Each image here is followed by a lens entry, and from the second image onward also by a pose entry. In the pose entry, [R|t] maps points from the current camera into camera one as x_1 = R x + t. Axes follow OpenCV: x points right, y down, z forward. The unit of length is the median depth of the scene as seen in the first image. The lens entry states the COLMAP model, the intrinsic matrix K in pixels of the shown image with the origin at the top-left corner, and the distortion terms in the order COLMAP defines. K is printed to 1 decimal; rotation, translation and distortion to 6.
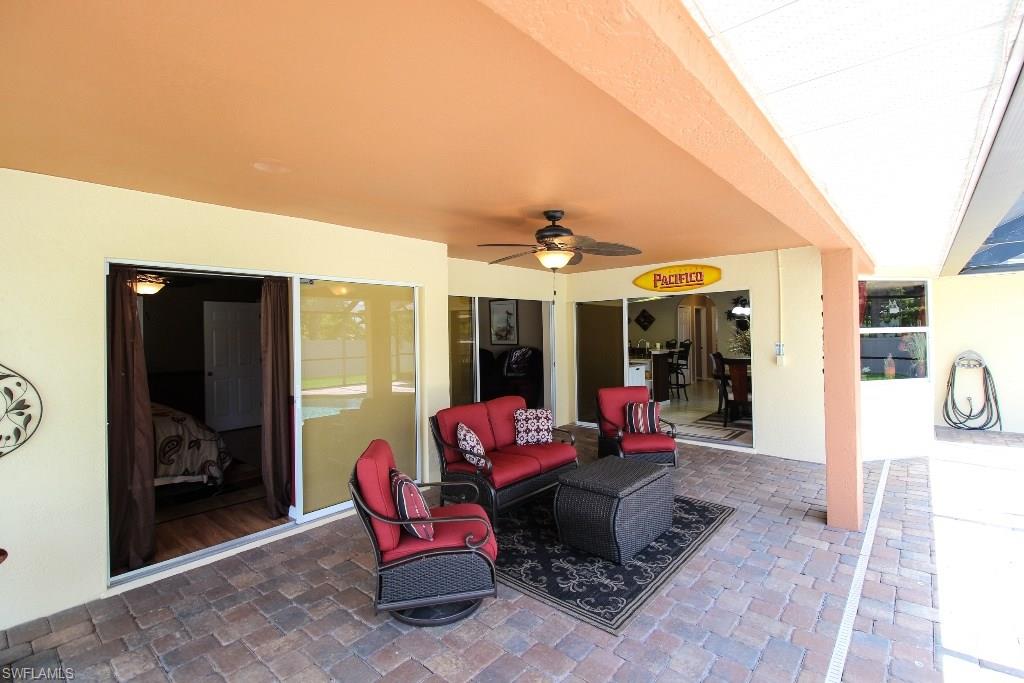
lens RADIAL K [[469.4, 0, 513.4], [0, 469.4, 330.0], [0, 0, 1]] dist [0.026410, -0.018744]
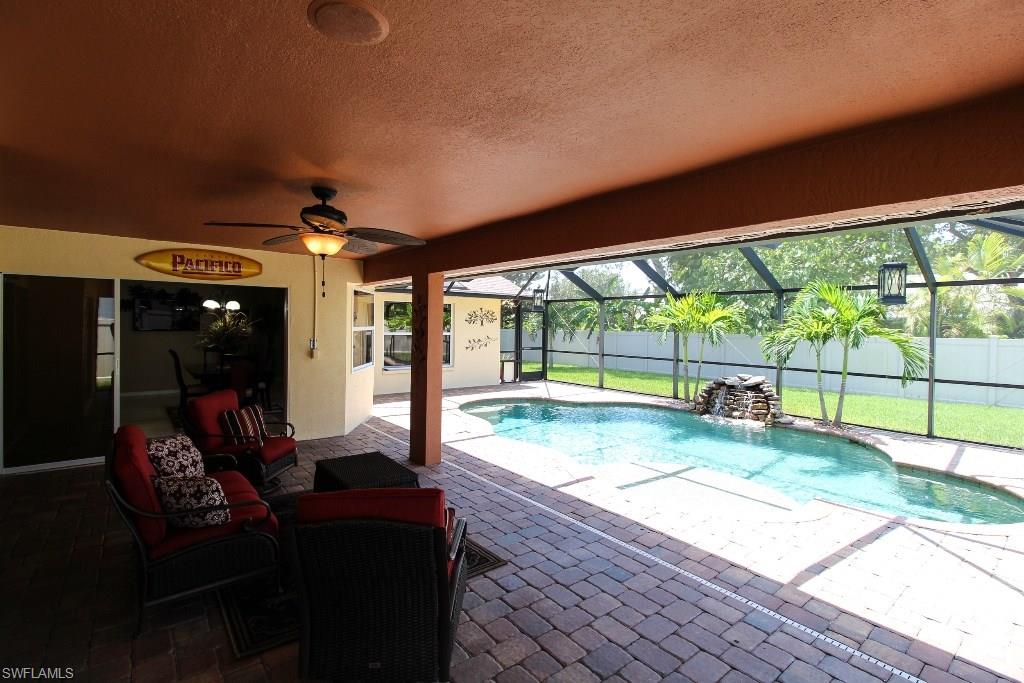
lens RADIAL K [[469.4, 0, 513.4], [0, 469.4, 330.0], [0, 0, 1]] dist [0.026410, -0.018744]
pose [[0.162974, 0.010291, 0.986577, -0.704771], [-0.024875, 0.999671, -0.006319, 0.001760], [-0.986317, -0.023511, 0.163176, 0.513046]]
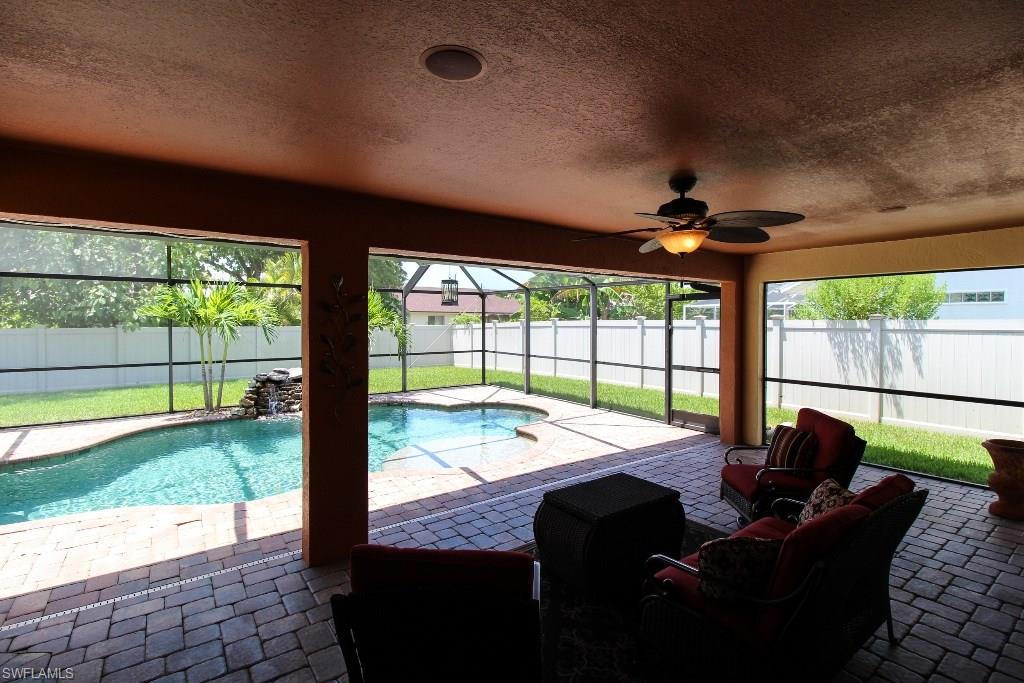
lens RADIAL K [[469.4, 0, 513.4], [0, 469.4, 330.0], [0, 0, 1]] dist [0.026410, -0.018744]
pose [[-0.974215, 0.013952, 0.225188, 0.174716], [0.018120, 0.999700, 0.016451, -0.027804], [-0.224891, 0.020108, -0.974176, 1.822350]]
